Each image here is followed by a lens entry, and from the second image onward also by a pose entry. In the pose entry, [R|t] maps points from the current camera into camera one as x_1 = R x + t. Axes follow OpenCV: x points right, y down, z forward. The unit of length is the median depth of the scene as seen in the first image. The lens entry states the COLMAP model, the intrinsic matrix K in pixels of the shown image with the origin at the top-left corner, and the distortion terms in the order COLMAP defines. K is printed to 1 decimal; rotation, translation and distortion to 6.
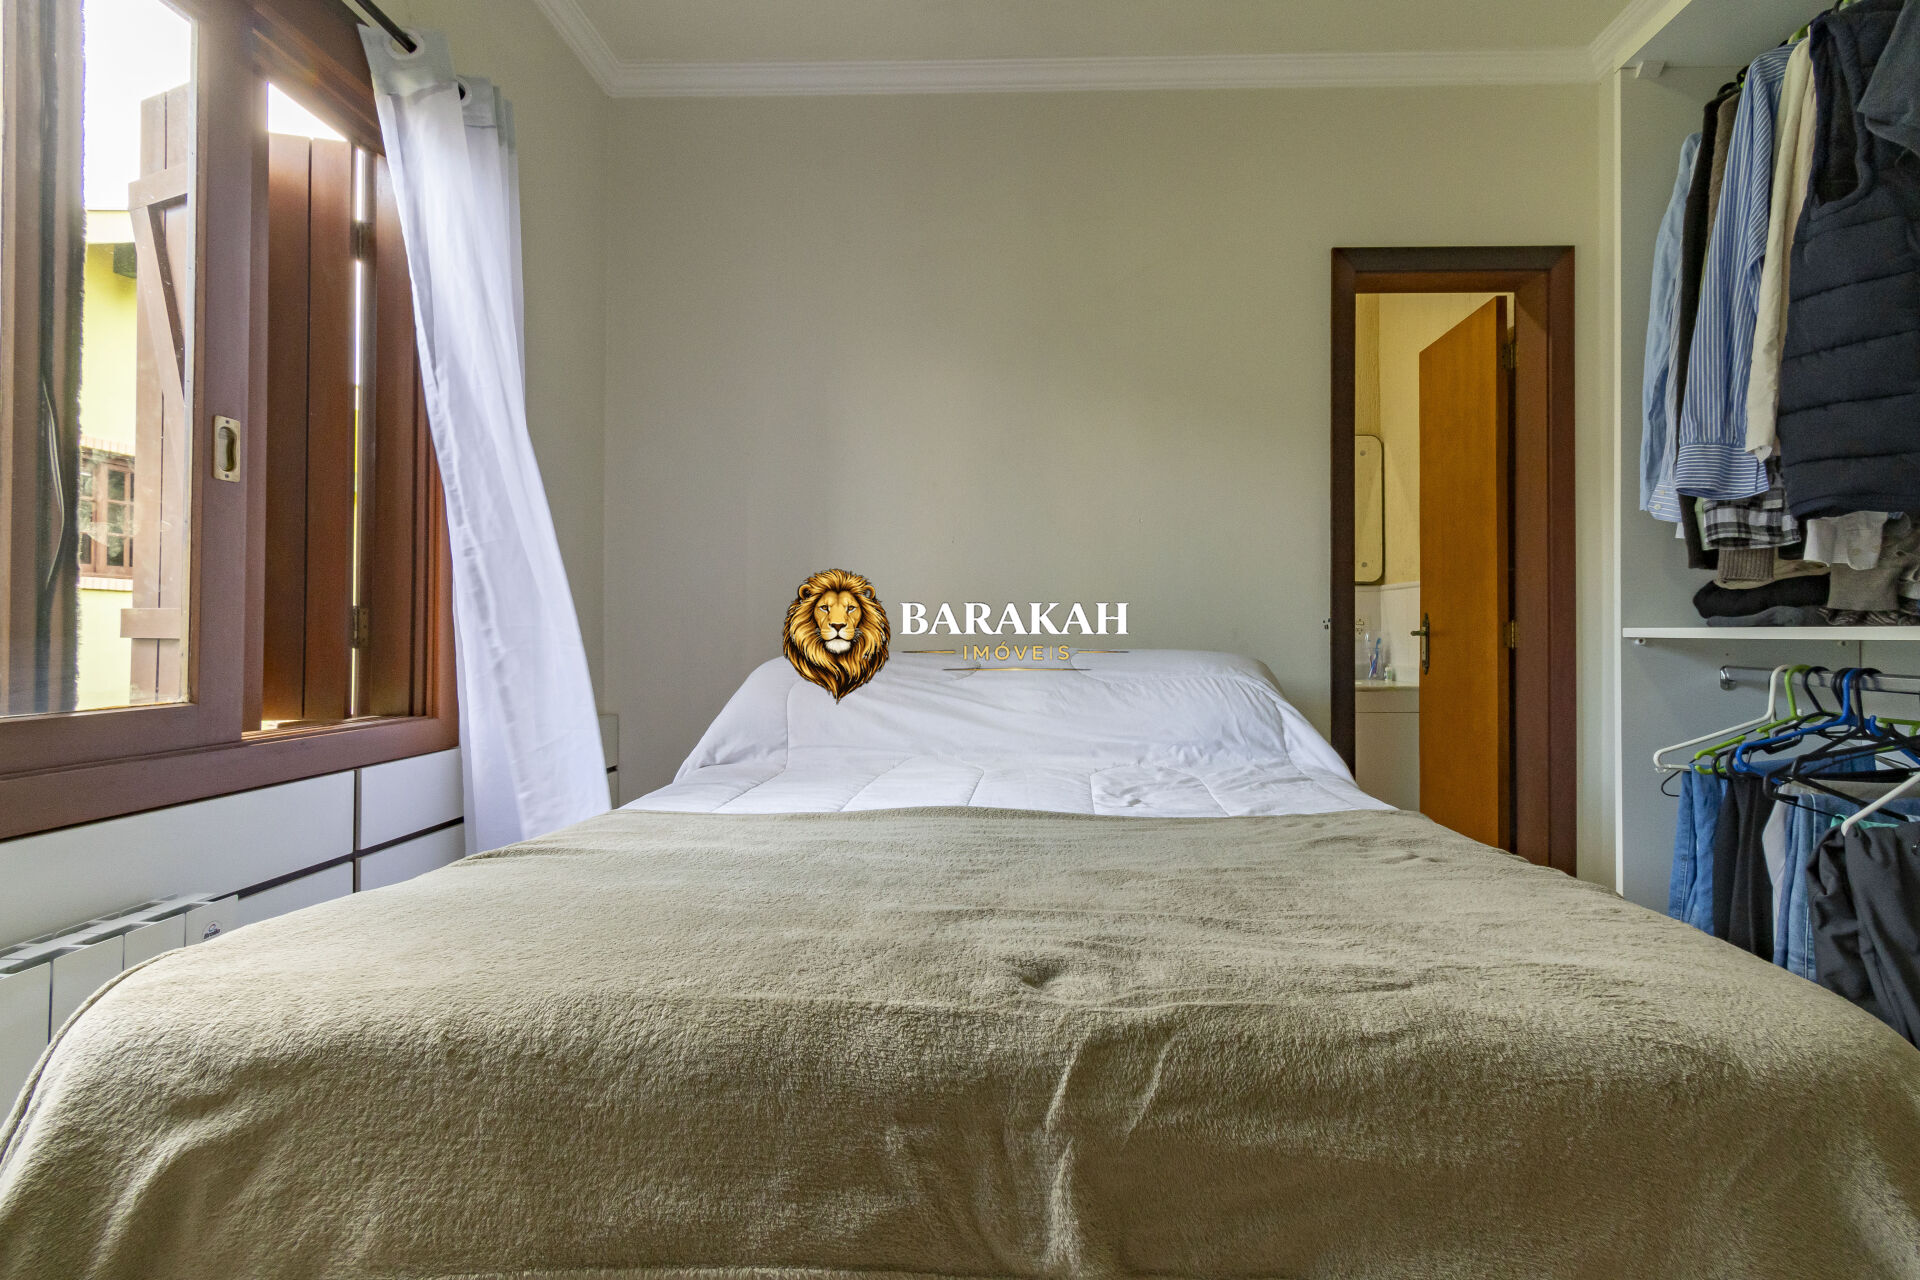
lens RADIAL K [[862.9, 0, 960.9], [0, 862.9, 617.8], [0, 0, 1]] dist [0.001210, 0.000412]
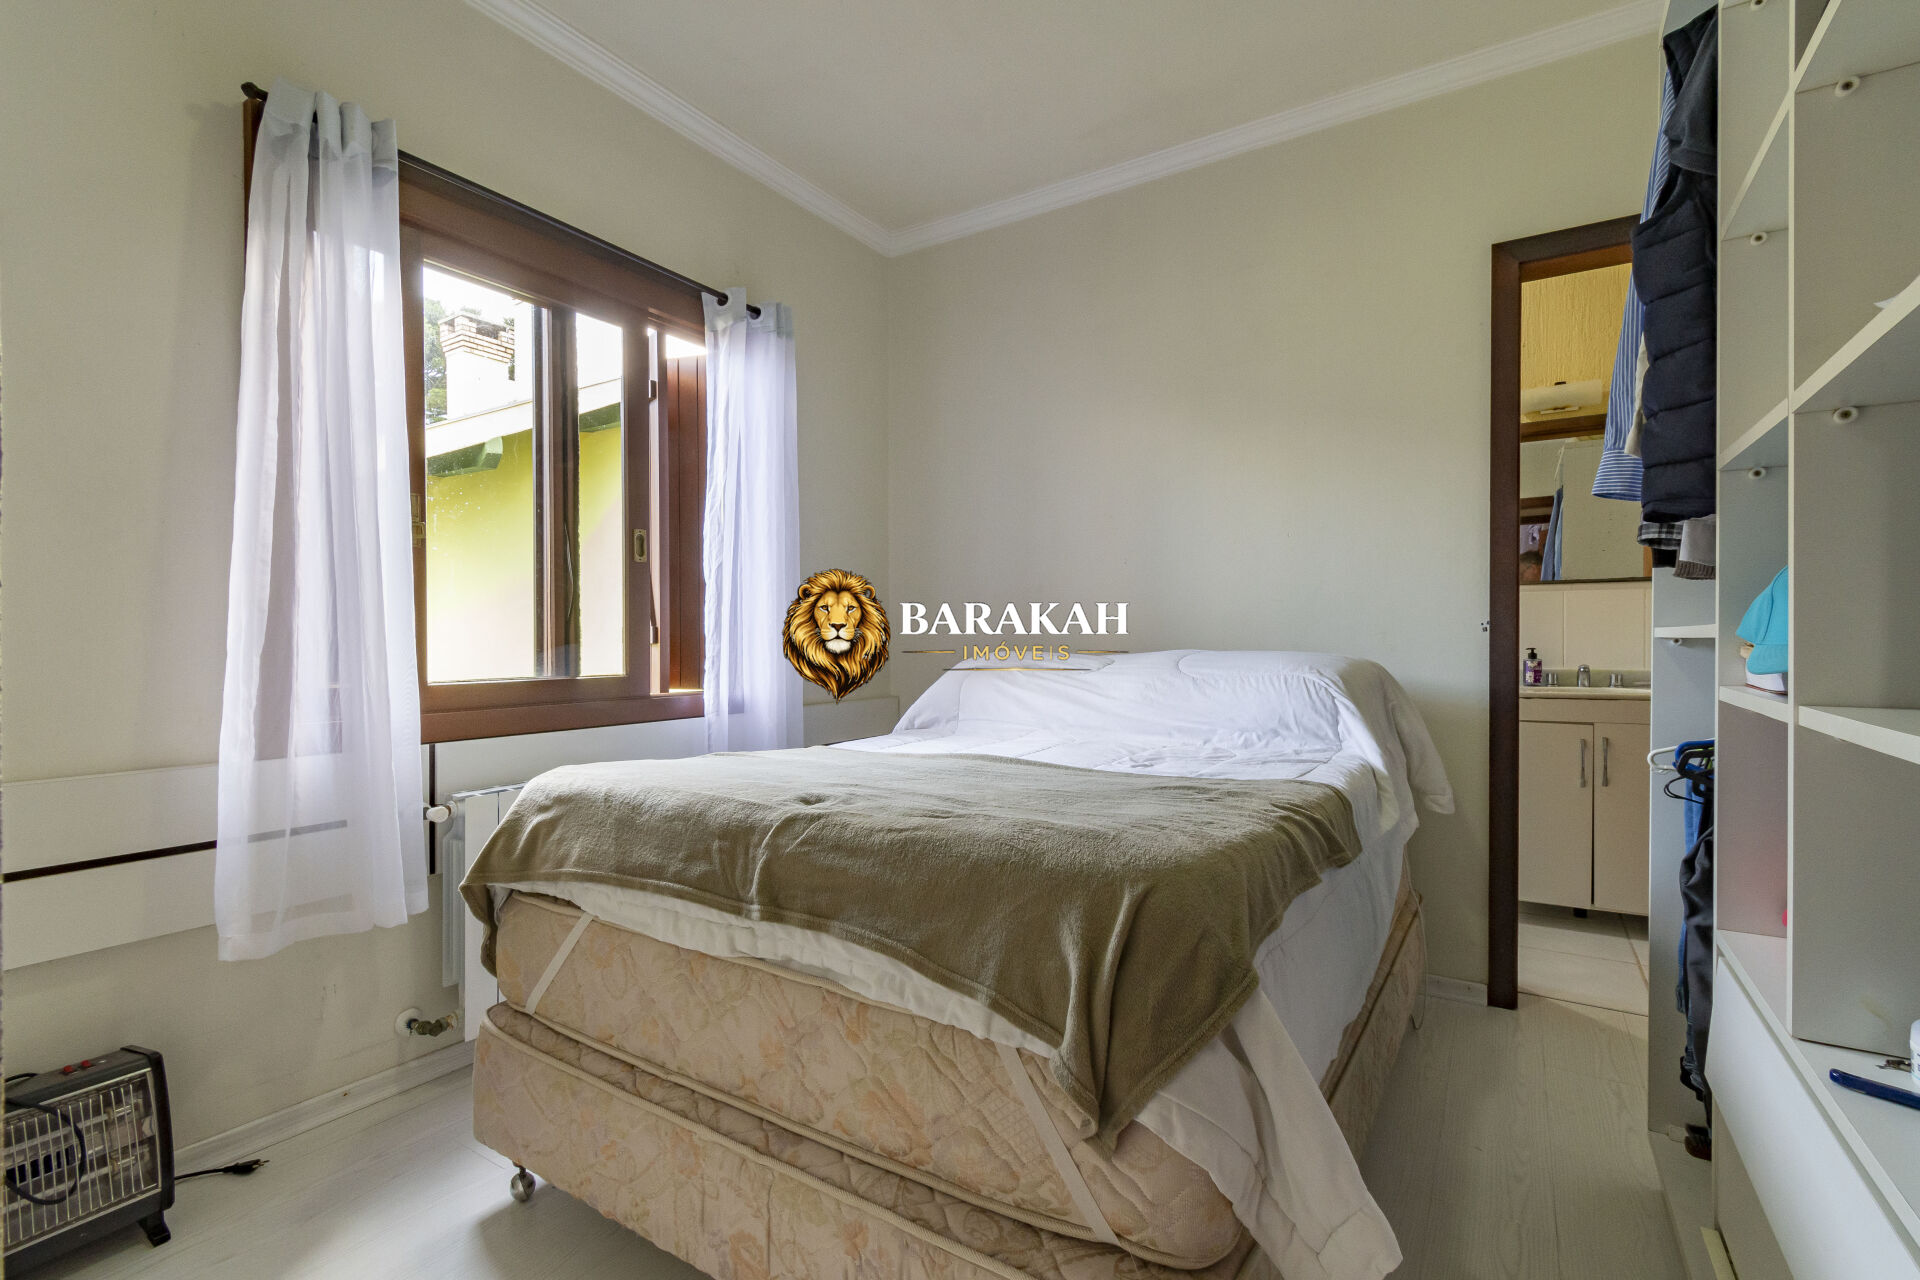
lens RADIAL K [[837.4, 0, 934.0], [0, 837.4, 641.4], [0, 0, 1]] dist [0.002122, 0.000177]
pose [[0.860676, -0.004314, -0.509135, 0.550072], [0.013865, 0.999792, 0.014967, 0.001369], [0.508964, -0.019941, 0.860557, -0.234728]]
